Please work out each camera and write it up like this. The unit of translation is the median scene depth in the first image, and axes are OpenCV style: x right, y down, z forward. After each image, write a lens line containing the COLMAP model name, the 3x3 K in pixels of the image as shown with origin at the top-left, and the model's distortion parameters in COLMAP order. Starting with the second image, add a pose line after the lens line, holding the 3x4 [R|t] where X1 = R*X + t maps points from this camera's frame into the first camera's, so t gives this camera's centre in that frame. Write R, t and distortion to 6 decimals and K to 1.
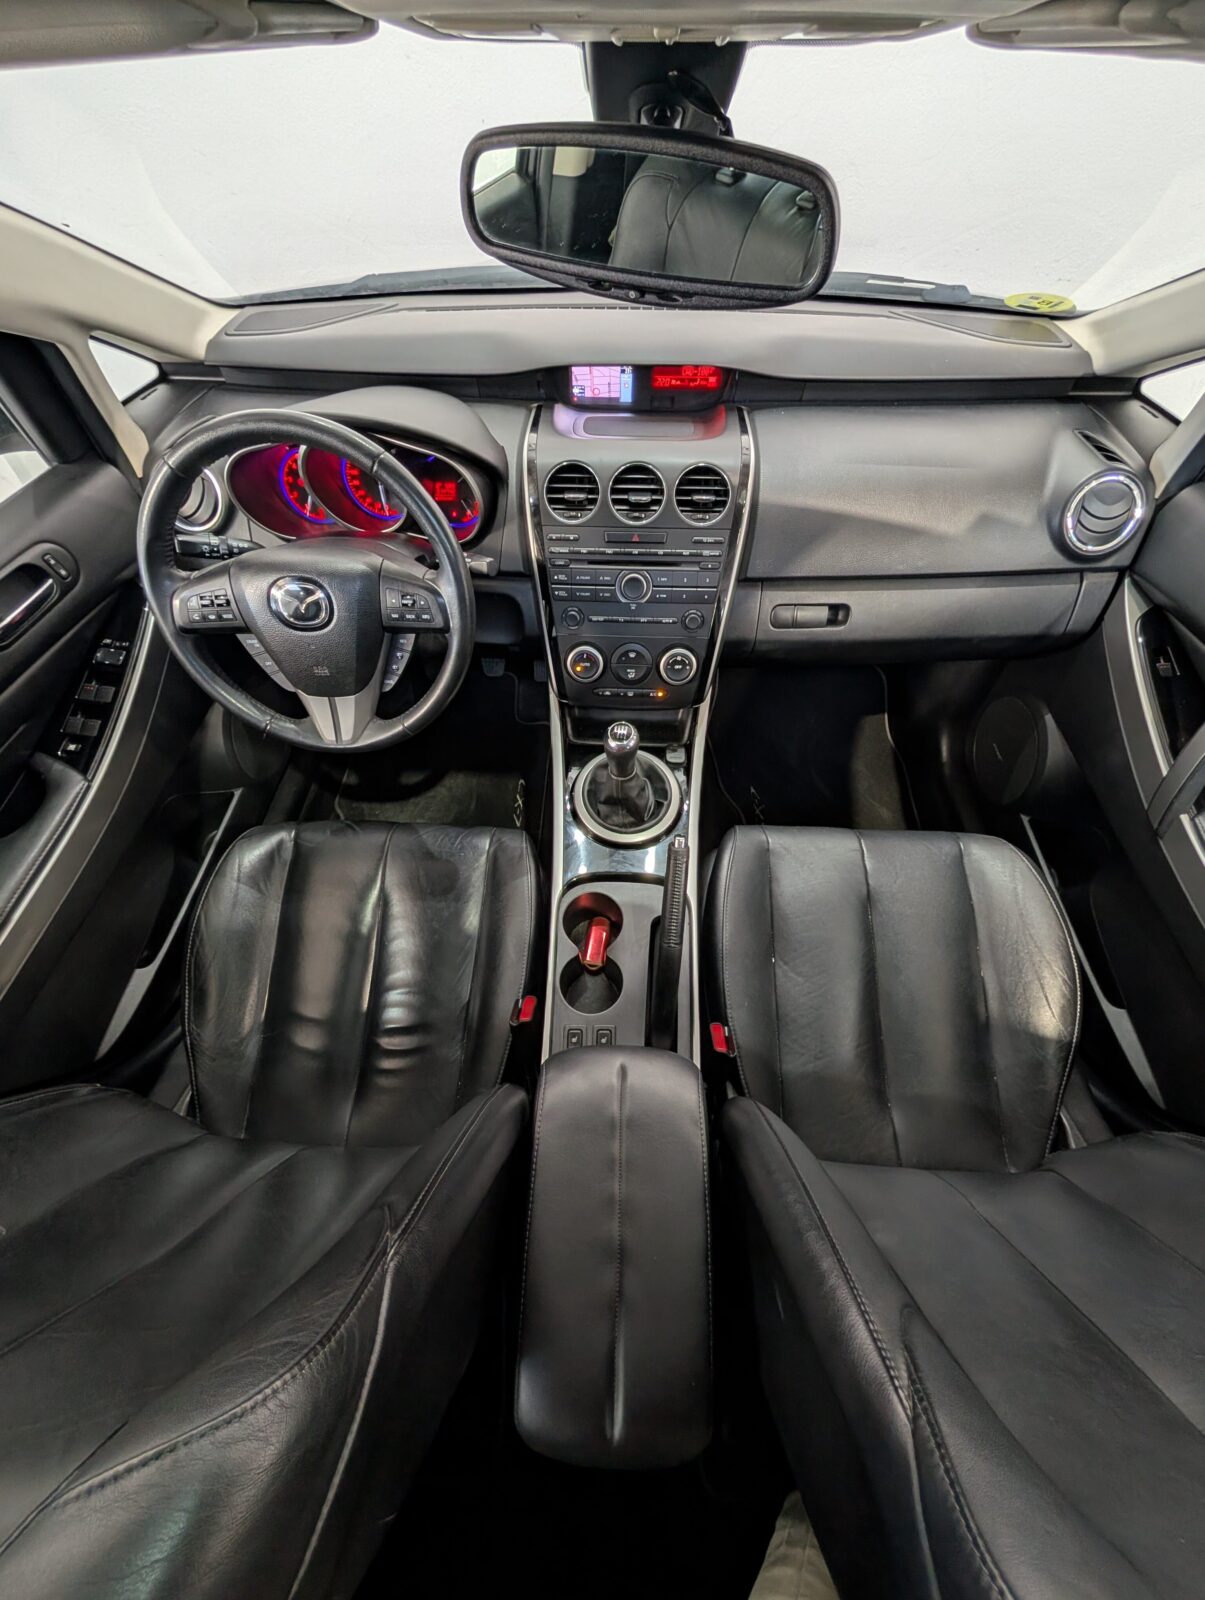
lens RADIAL K [[592.0, 0, 599.9], [0, 592.0, 794.1], [0, 0, 1]] dist [-0.000278, -0.000371]
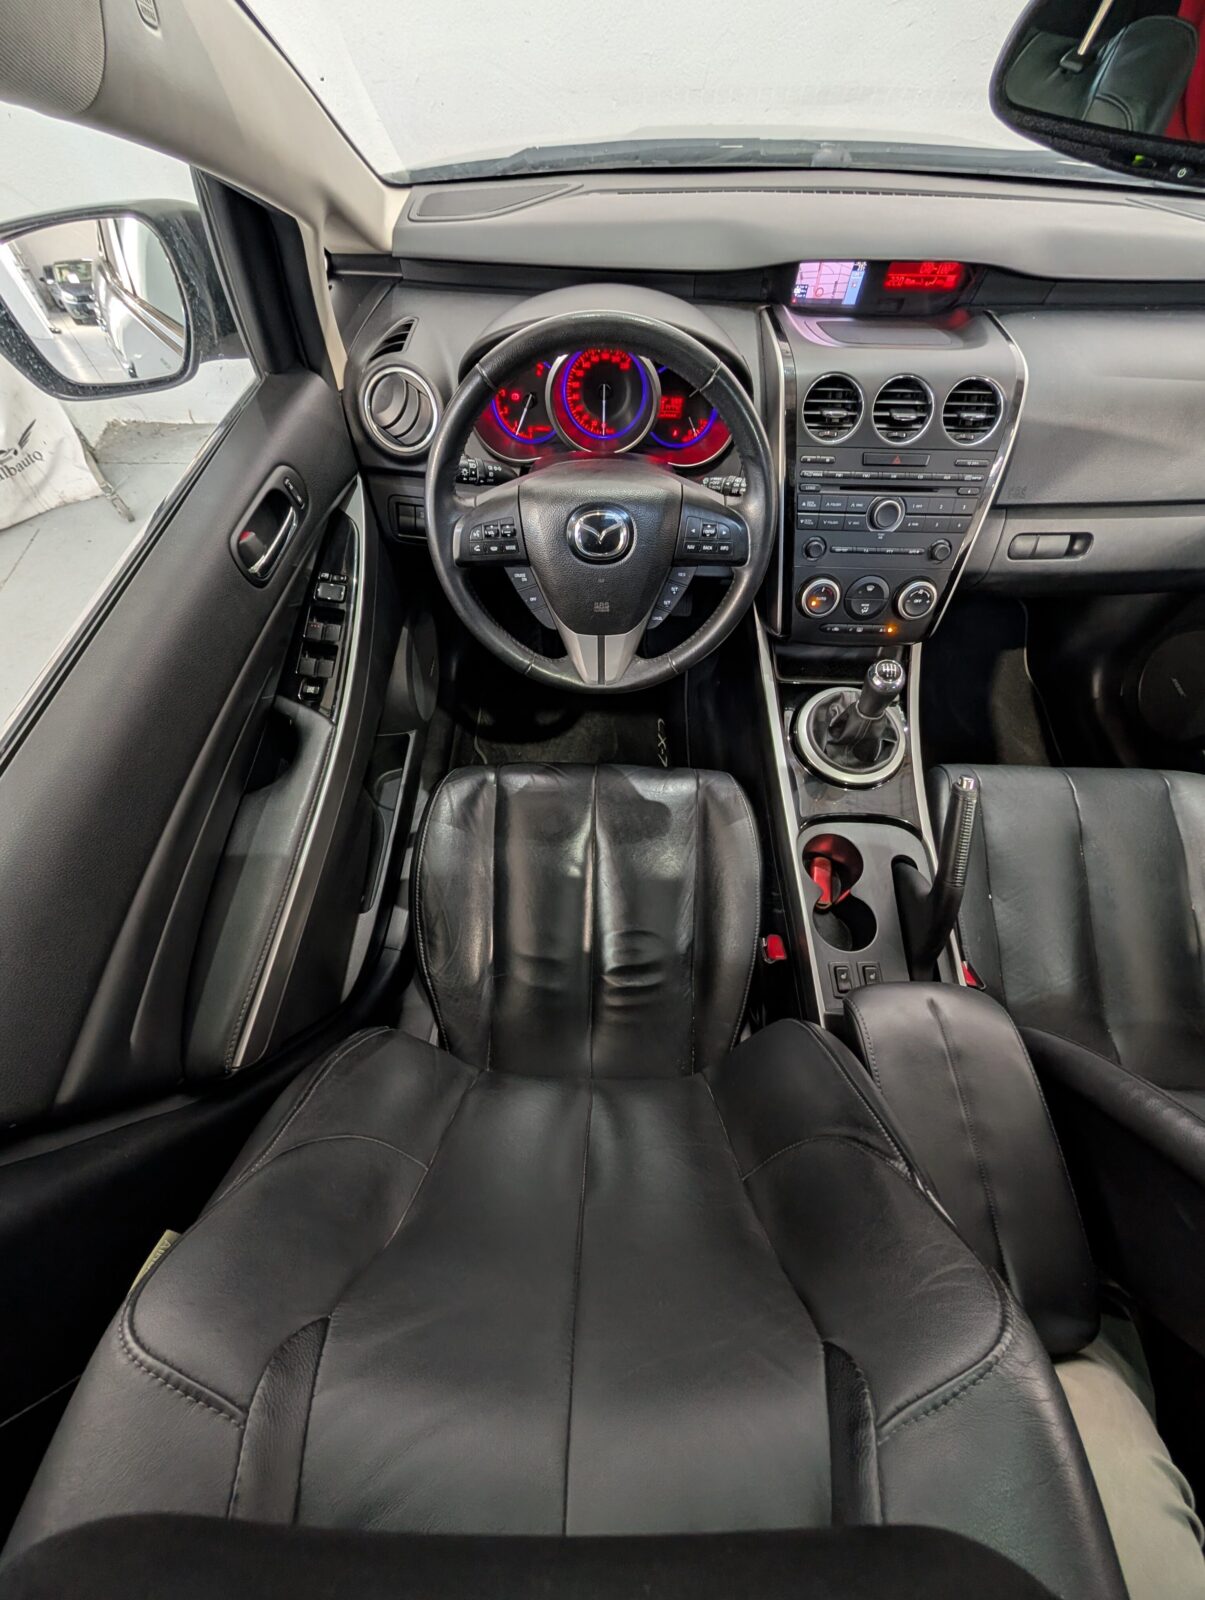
lens RADIAL K [[592.0, 0, 603.2], [0, 592.0, 791.9], [0, 0, 1]] dist [-0.000278, -0.000371]
pose [[0.999781, -0.009552, 0.018639, -0.408648], [0.007583, 0.994657, 0.102954, -0.009131], [-0.019523, -0.102790, 0.994511, 0.019873]]
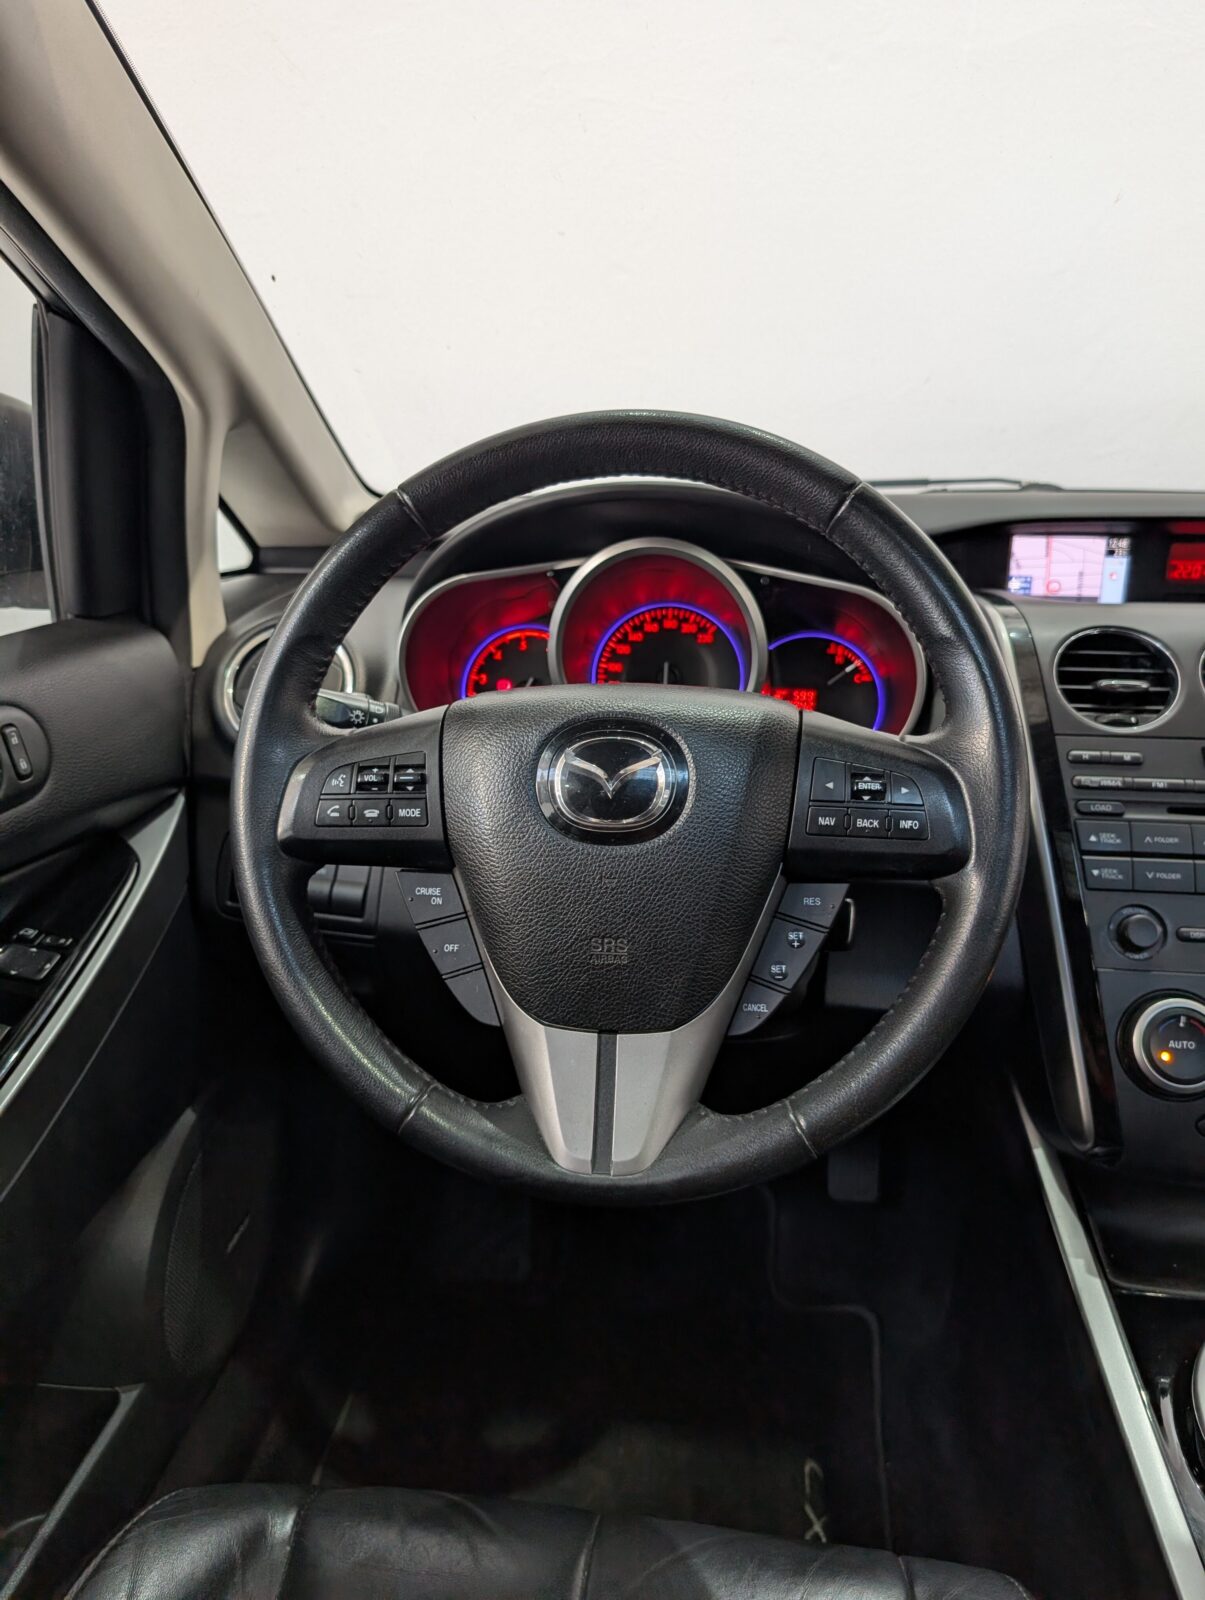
lens RADIAL K [[1158.0, 0, 612.1], [0, 1158.0, 808.8], [0, 0, 1]] dist [0.009516, -0.011006]
pose [[0.995898, 0.030269, -0.085267, -0.341506], [-0.074338, 0.810954, -0.580368, 0.123740], [0.051580, 0.584326, 0.809878, 0.289030]]
